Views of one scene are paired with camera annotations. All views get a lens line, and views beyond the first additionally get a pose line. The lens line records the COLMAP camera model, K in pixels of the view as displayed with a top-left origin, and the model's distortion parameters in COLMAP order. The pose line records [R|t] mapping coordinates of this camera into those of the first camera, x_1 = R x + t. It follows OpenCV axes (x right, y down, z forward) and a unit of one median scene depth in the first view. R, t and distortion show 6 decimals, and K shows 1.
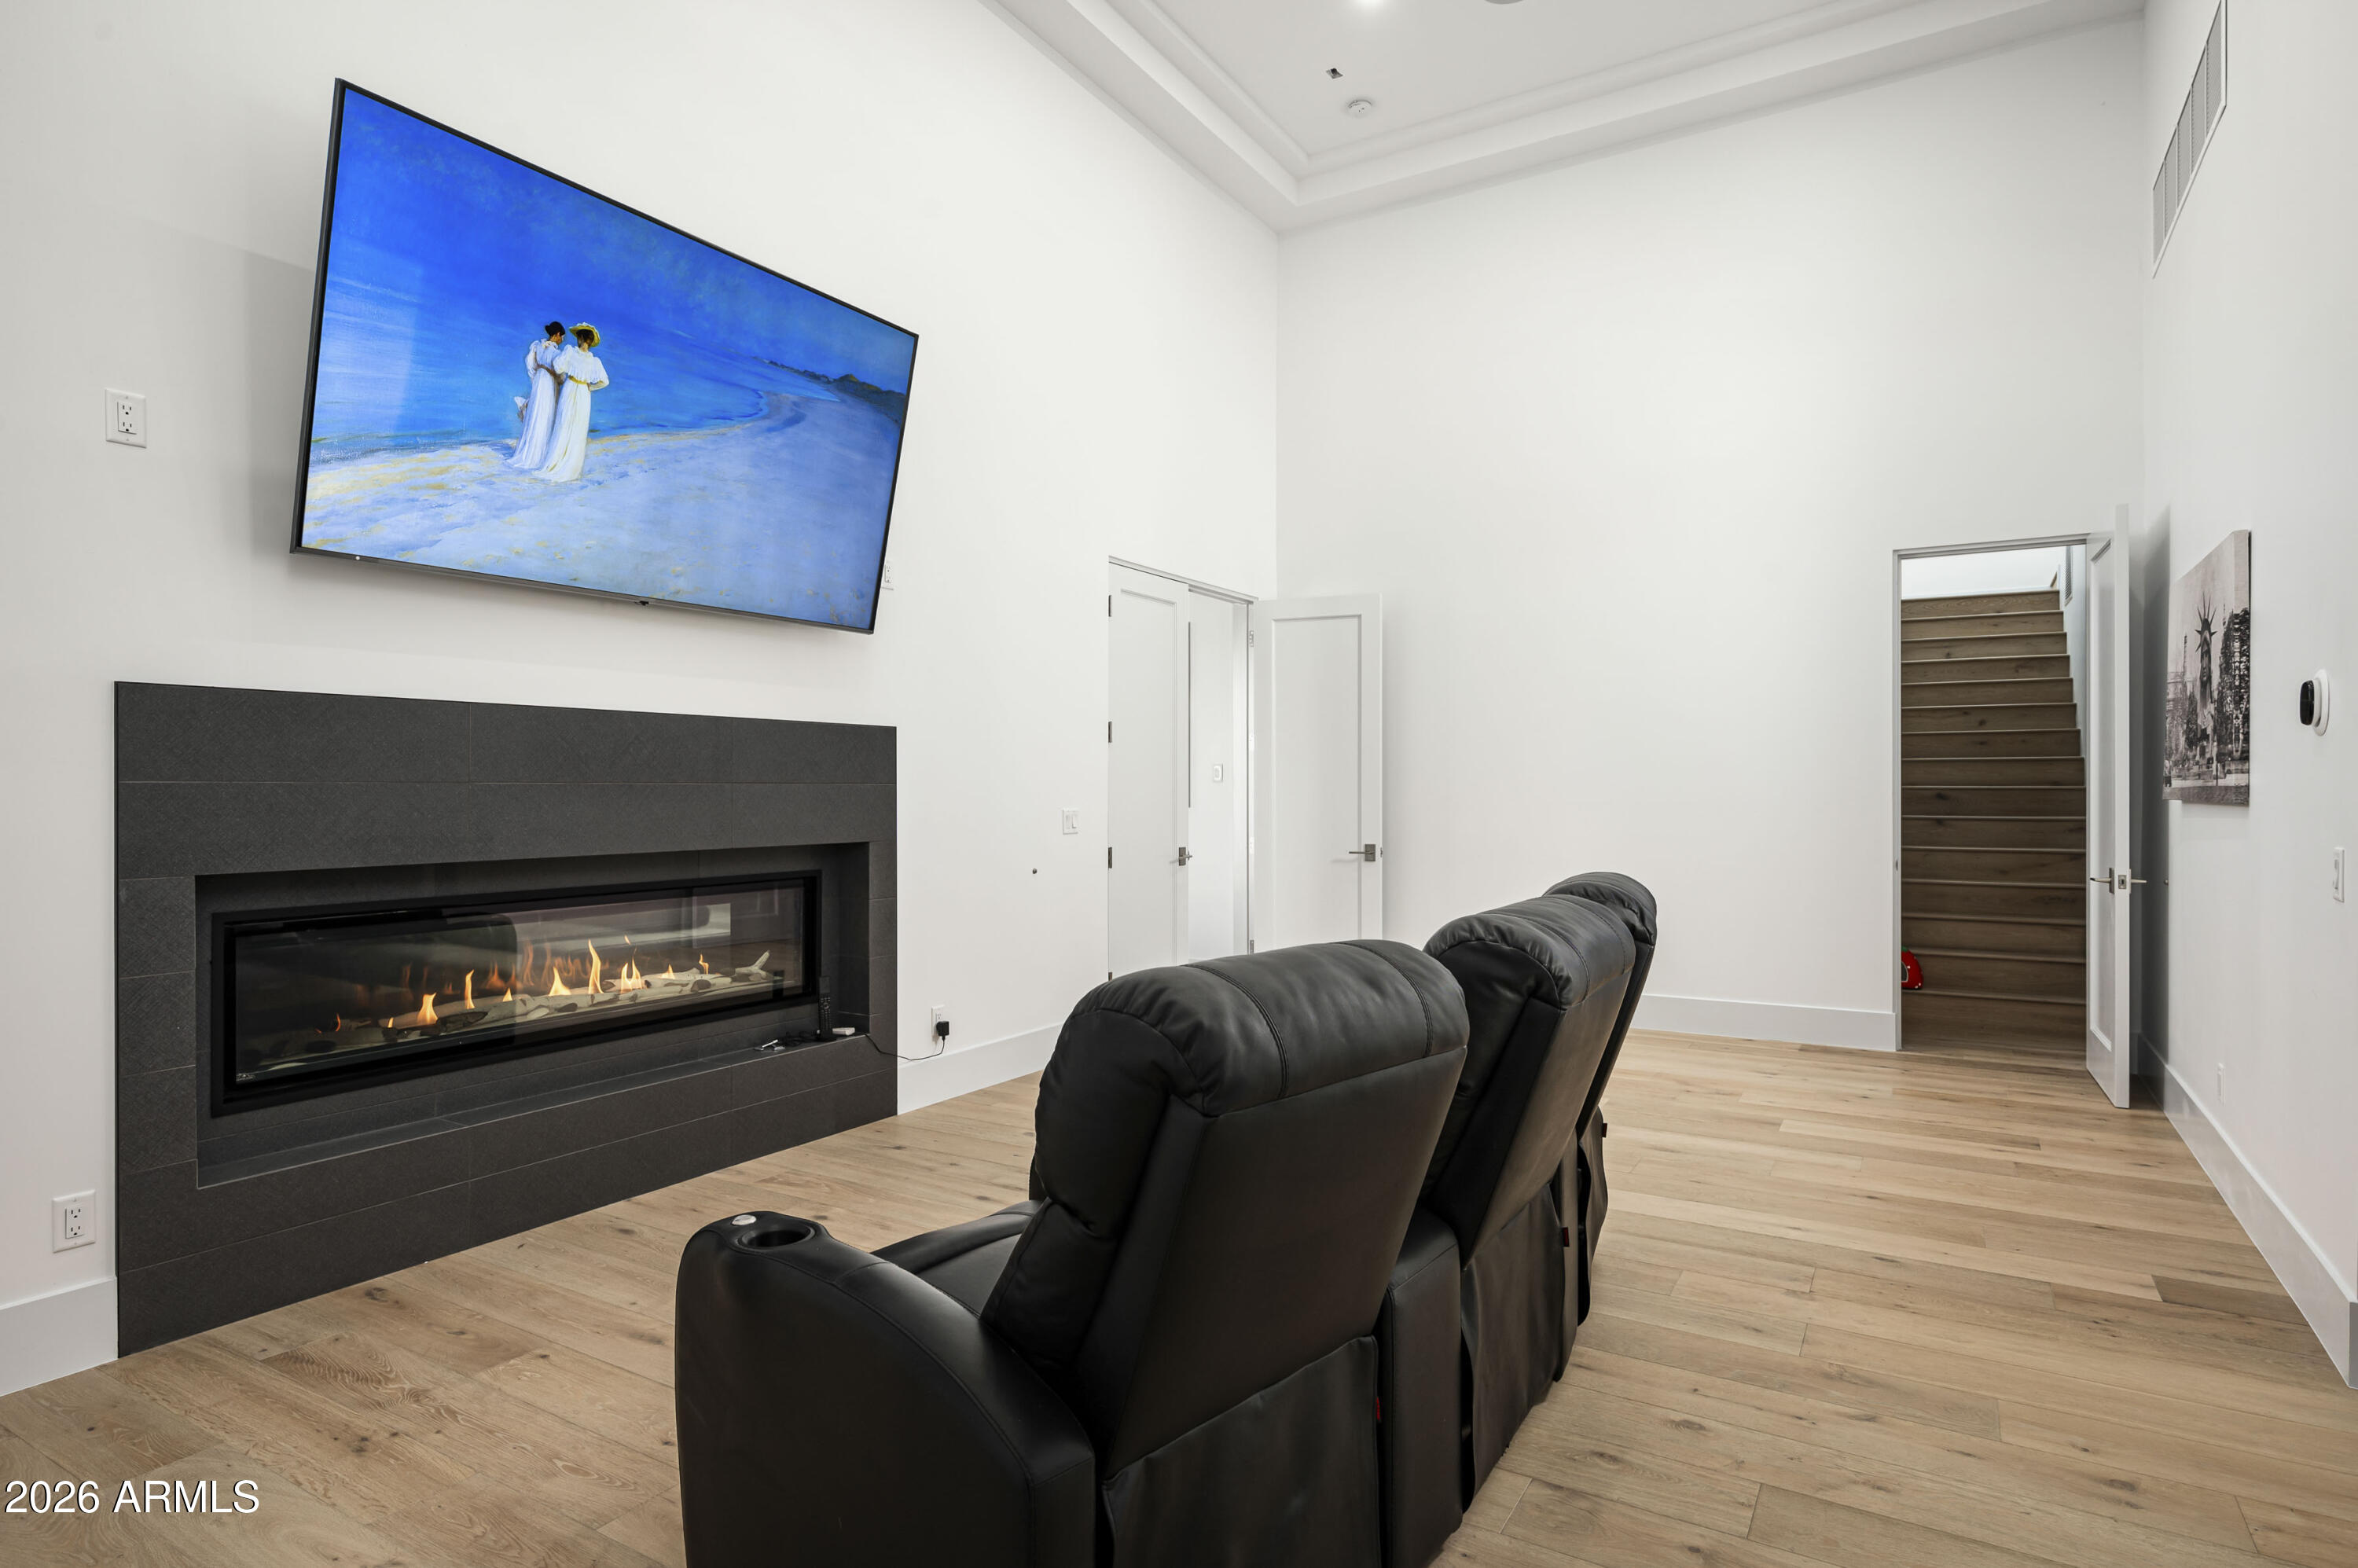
lens RADIAL K [[1245.5, 0, 1180.1], [0, 1245.5, 791.3], [0, 0, 1]] dist [0.000711, 0.000071]
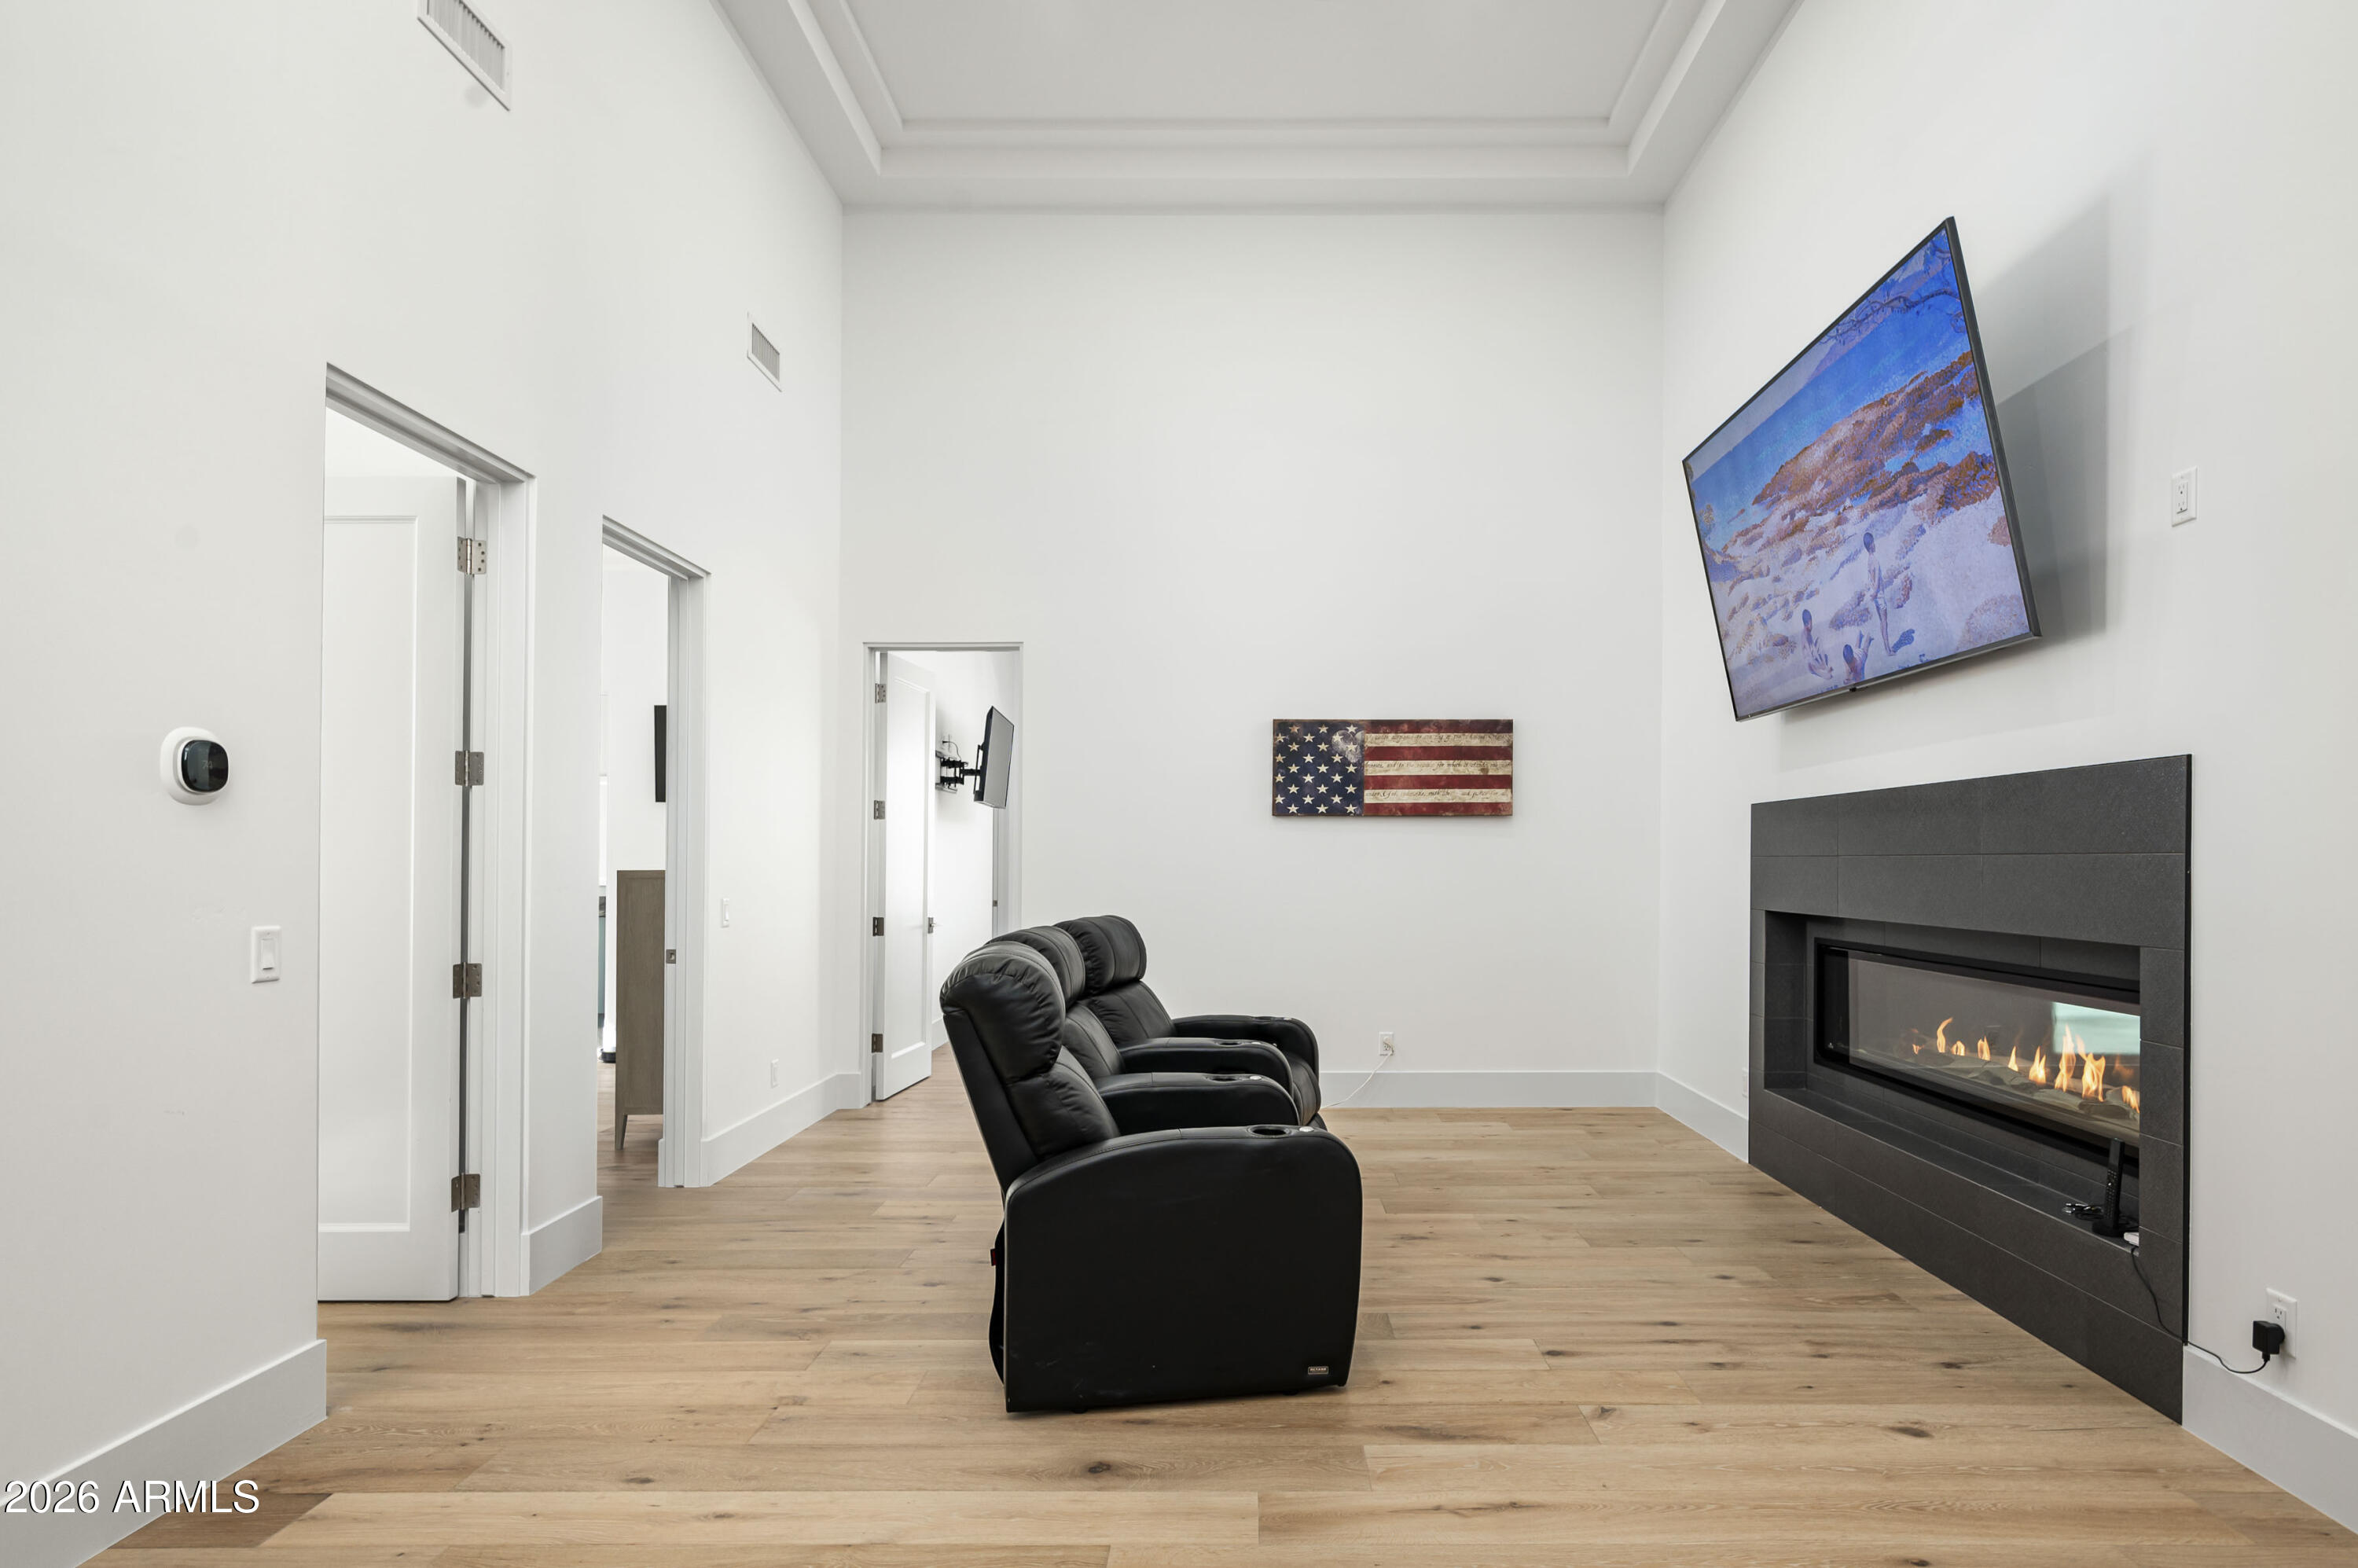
lens RADIAL K [[1089.2, 0, 1209.3], [0, 1089.2, 850.6], [0, 0, 1]] dist [0.000424, 0.000101]
pose [[-0.855404, 0.000376, -0.517961, 0.561877], [0.003289, 0.999984, -0.004706, -0.007740], [0.517950, -0.005729, -0.855391, 1.608445]]
